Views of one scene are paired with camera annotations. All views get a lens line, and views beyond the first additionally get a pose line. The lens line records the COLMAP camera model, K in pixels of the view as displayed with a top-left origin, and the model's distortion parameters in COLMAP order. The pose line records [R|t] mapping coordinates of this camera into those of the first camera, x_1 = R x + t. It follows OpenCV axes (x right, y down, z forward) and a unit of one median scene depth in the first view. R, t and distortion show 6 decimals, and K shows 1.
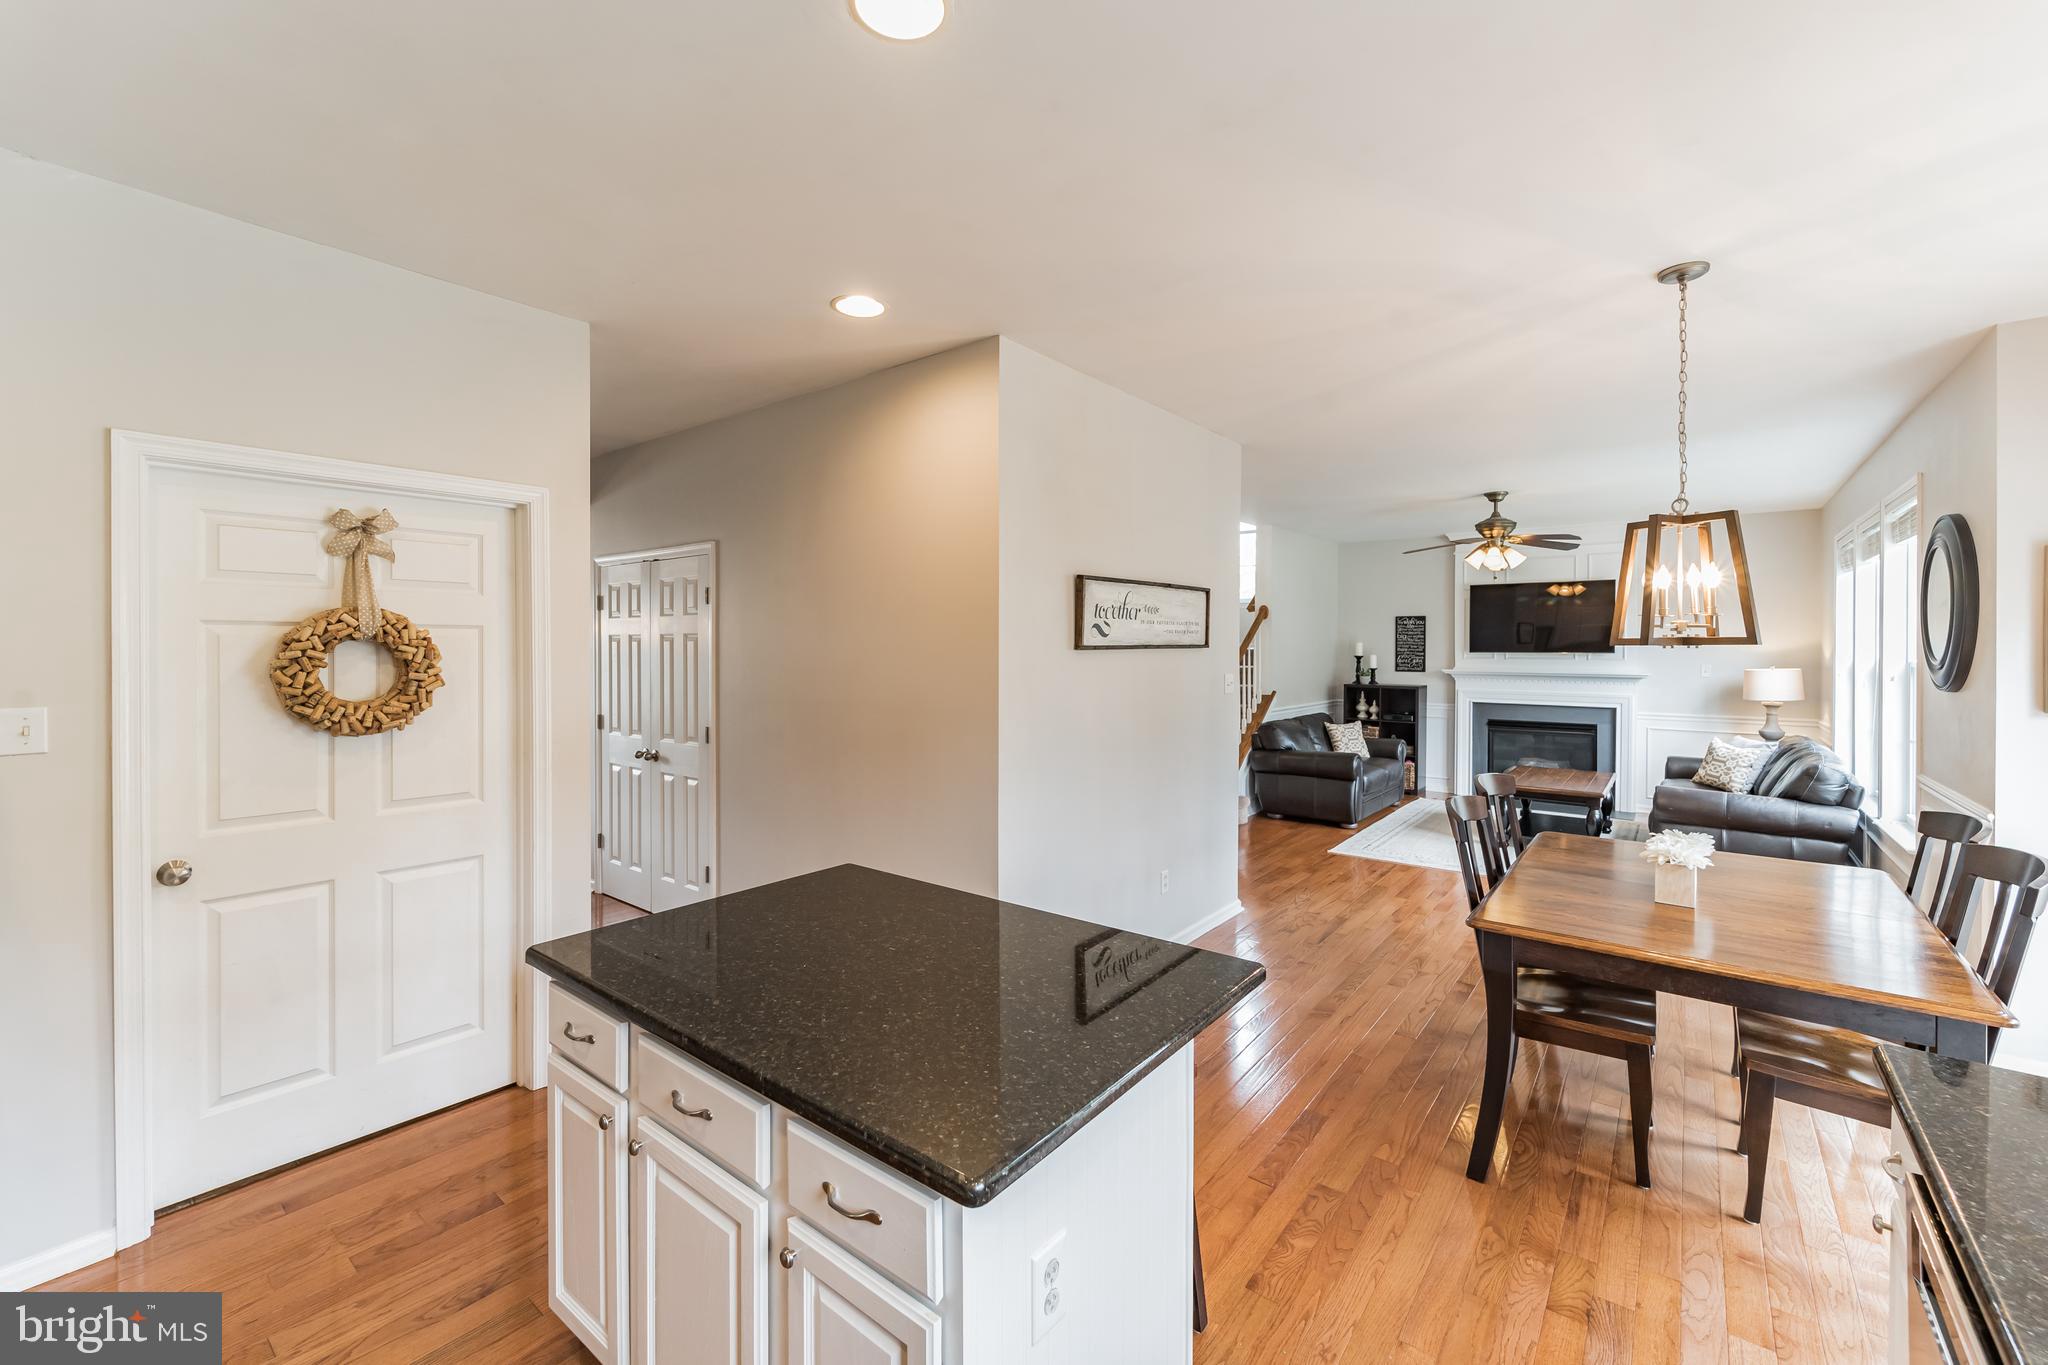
lens RADIAL K [[832.7, 0, 1017.5], [0, 832.7, 648.2], [0, 0, 1]] dist [-0.000654, -0.000113]
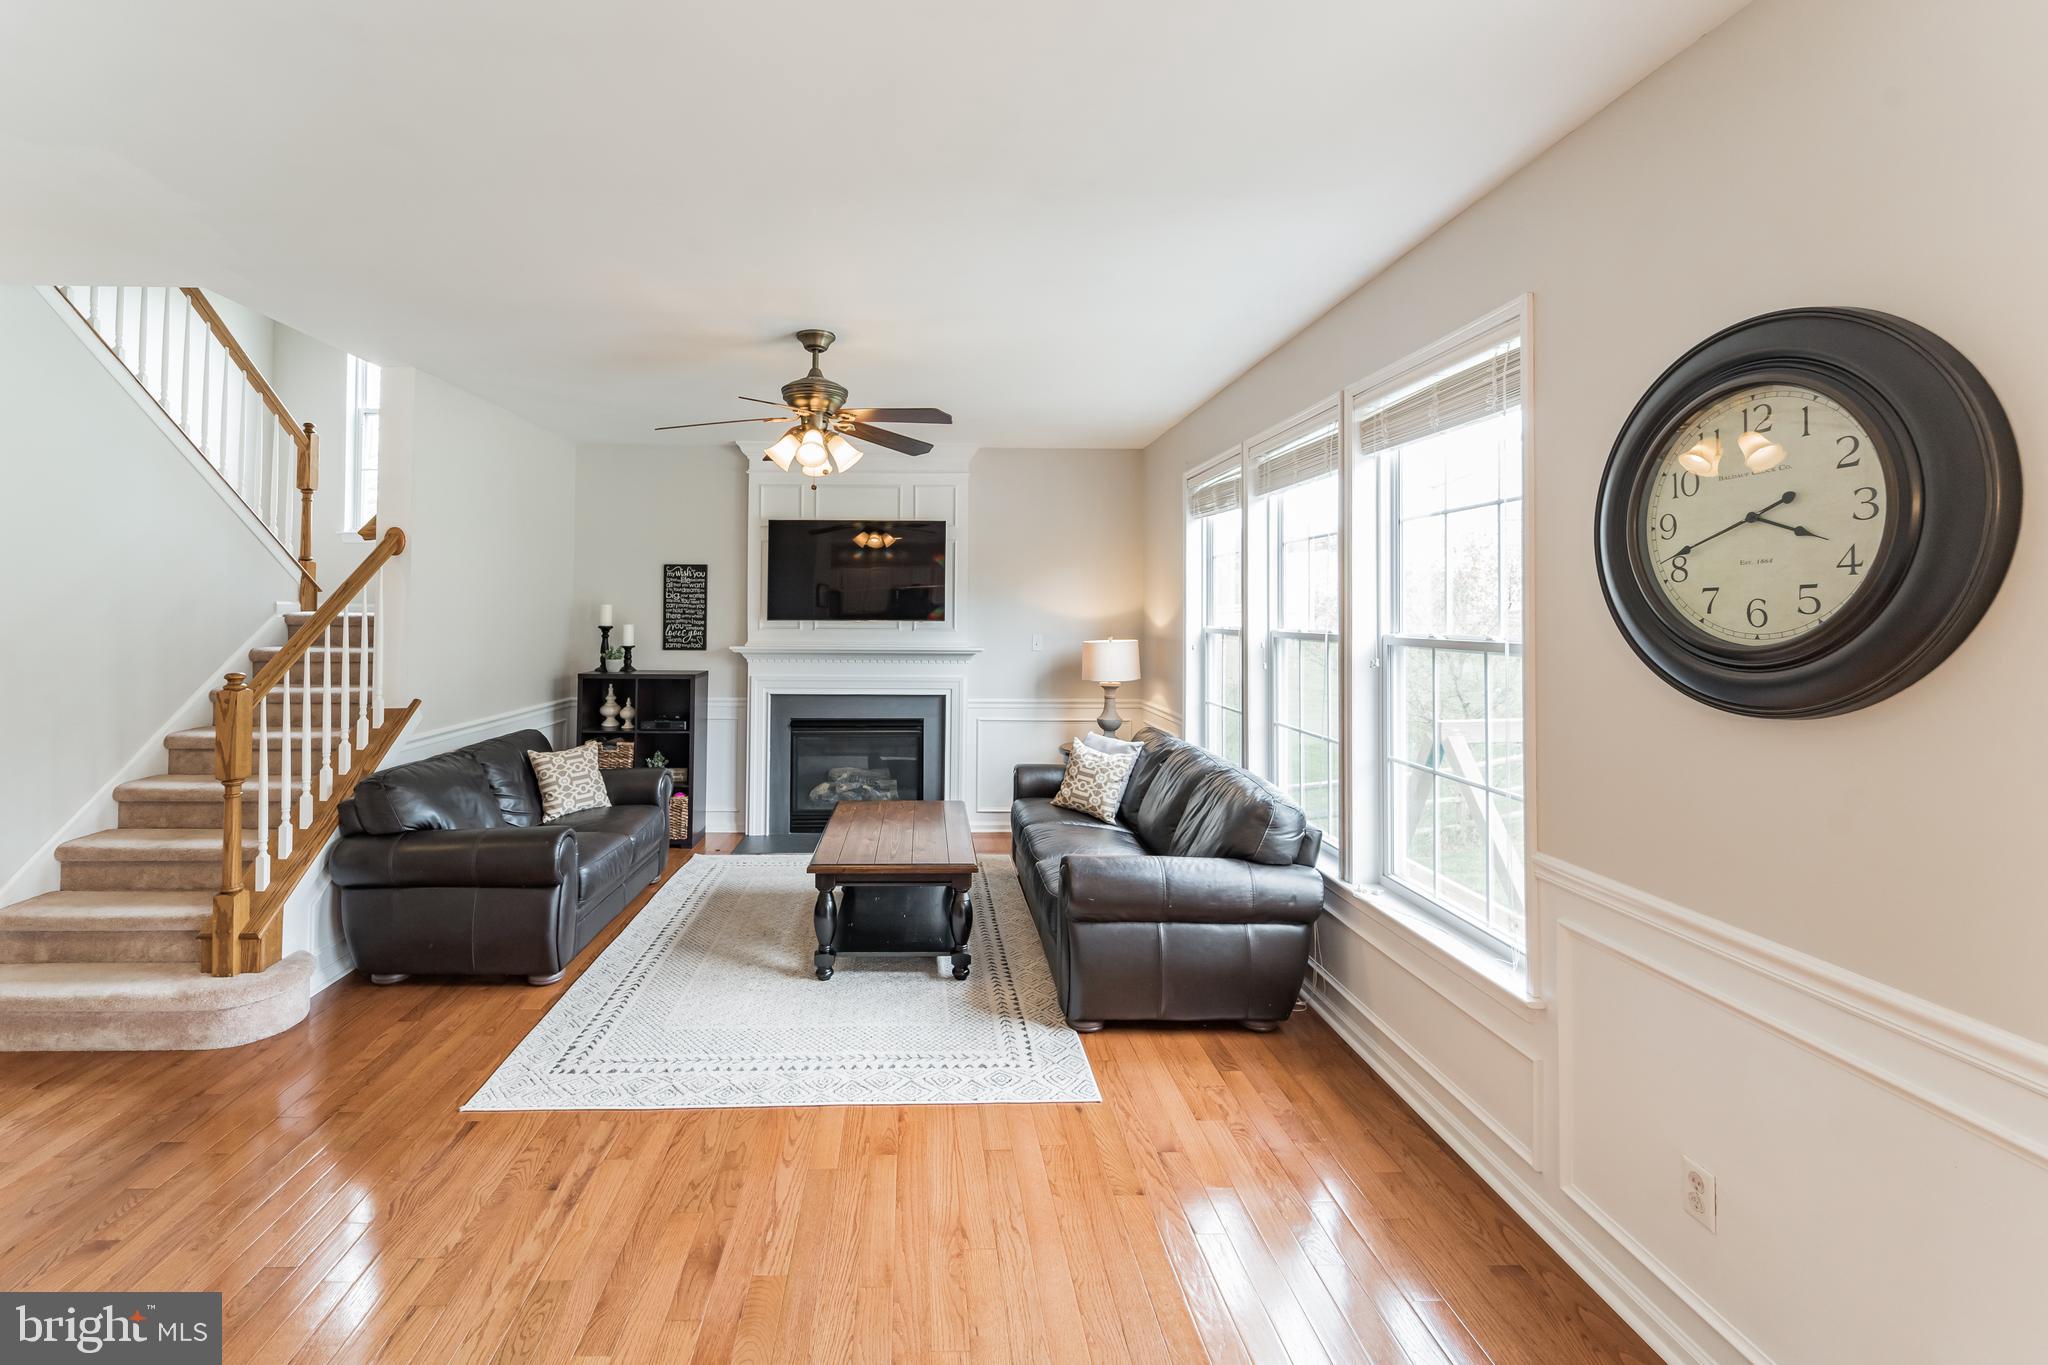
lens RADIAL K [[867.0, 0, 951.9], [0, 867.0, 596.4], [0, 0, 1]] dist [-0.000114, -0.000157]
pose [[0.755701, 0.013993, 0.654768, 0.220157], [-0.001777, 0.999812, -0.019316, -0.001003], [-0.654915, 0.013434, 0.755583, 0.416975]]
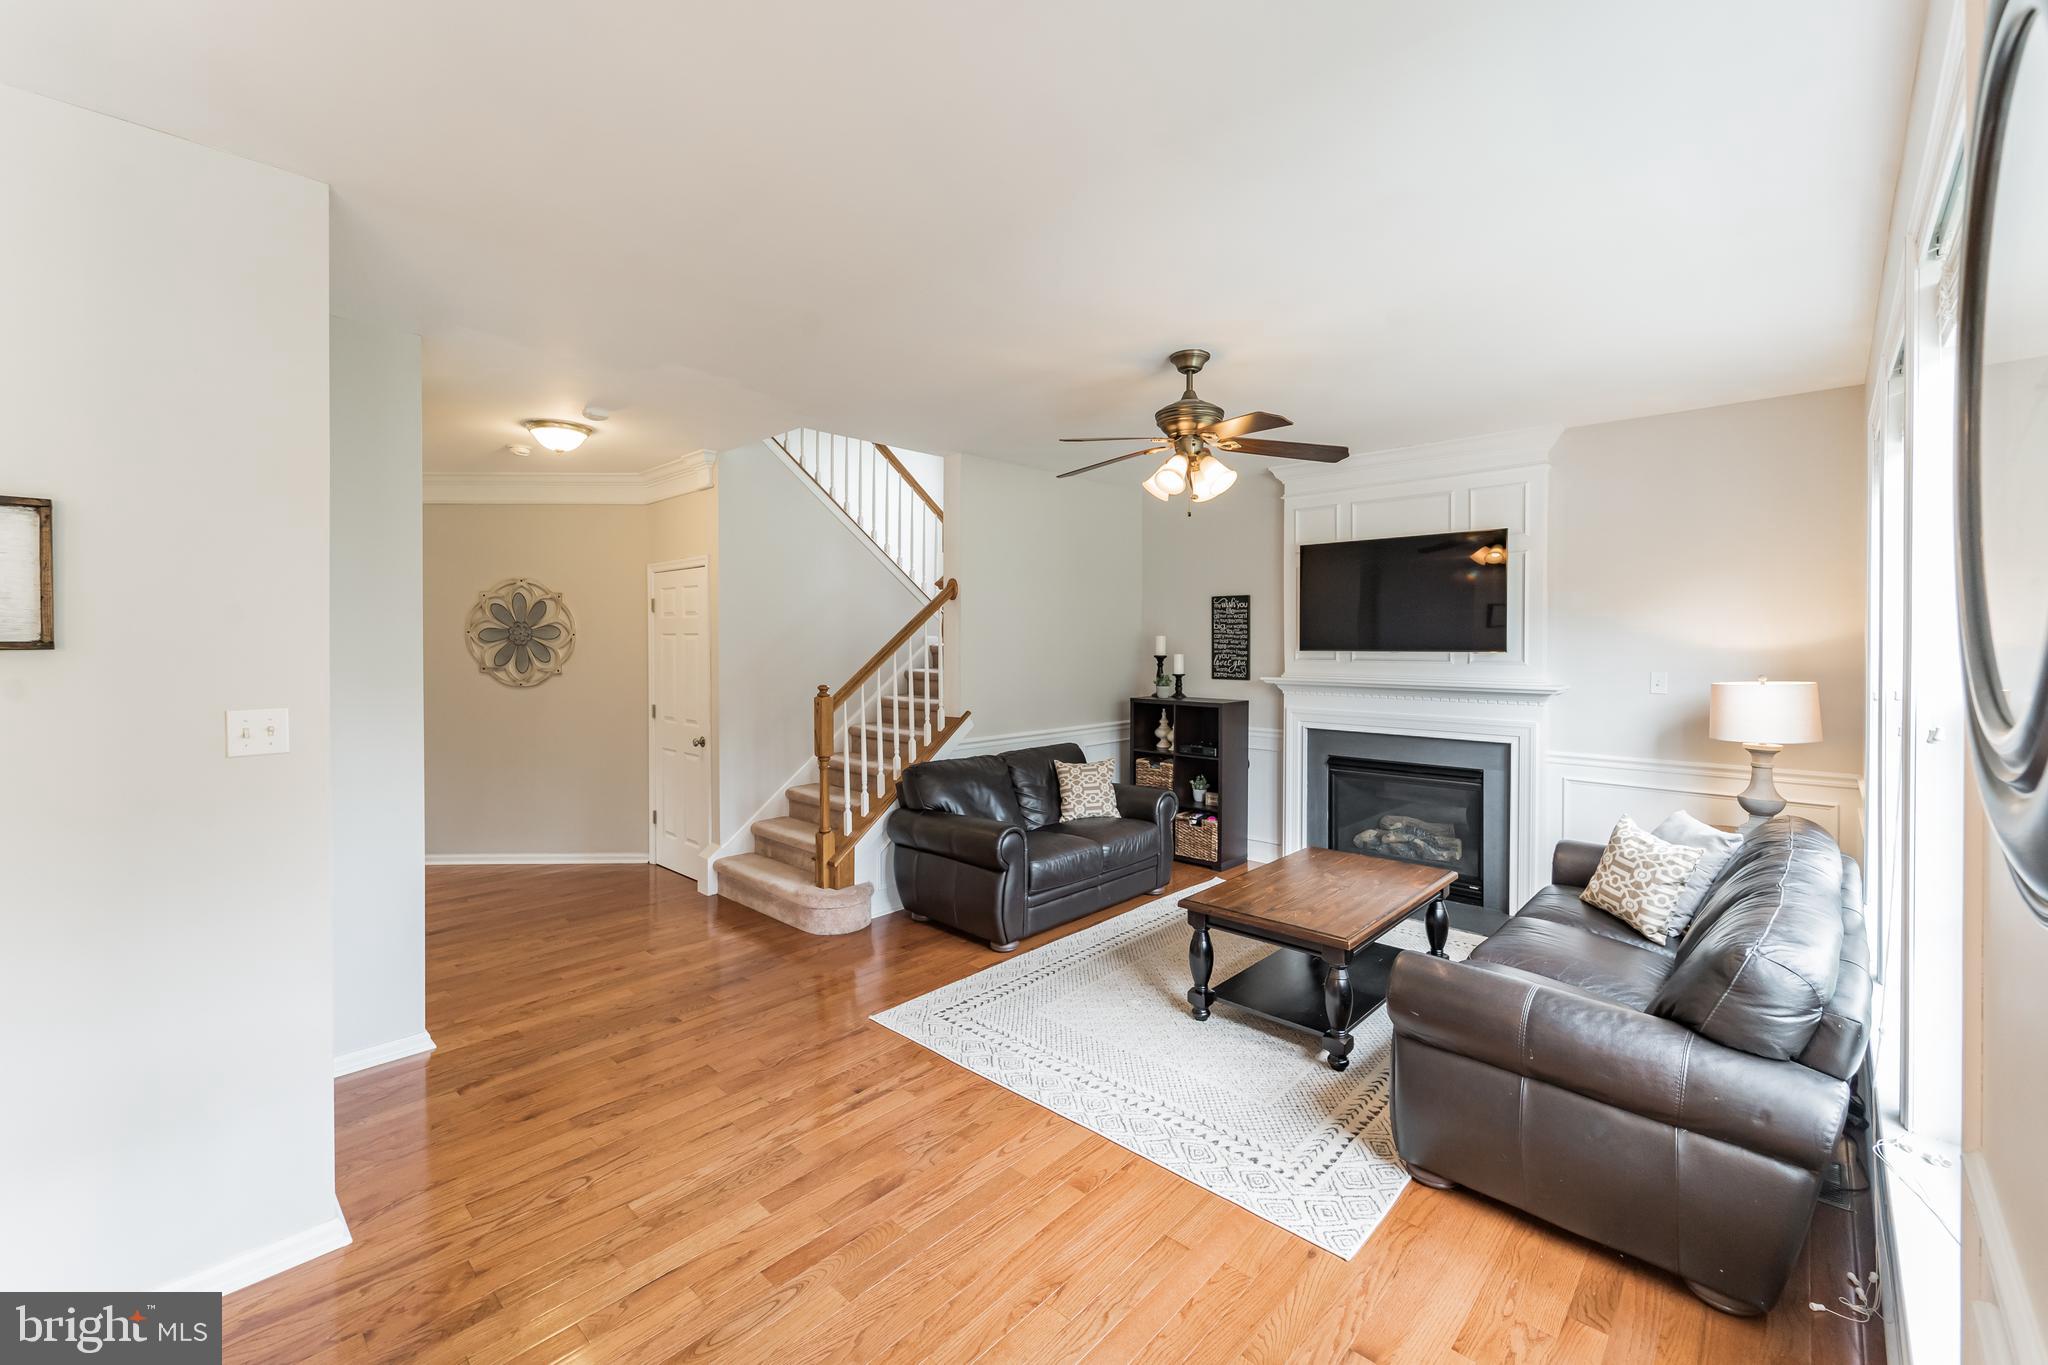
lens RADIAL K [[849.4, 0, 1009.7], [0, 849.4, 650.1], [0, 0, 1]] dist [0.002441, 0.000226]
pose [[0.996711, -0.002369, -0.080997, 0.413922], [0.002992, 0.999967, 0.007567, -0.001120], [0.080977, -0.007785, 0.996686, 0.366636]]
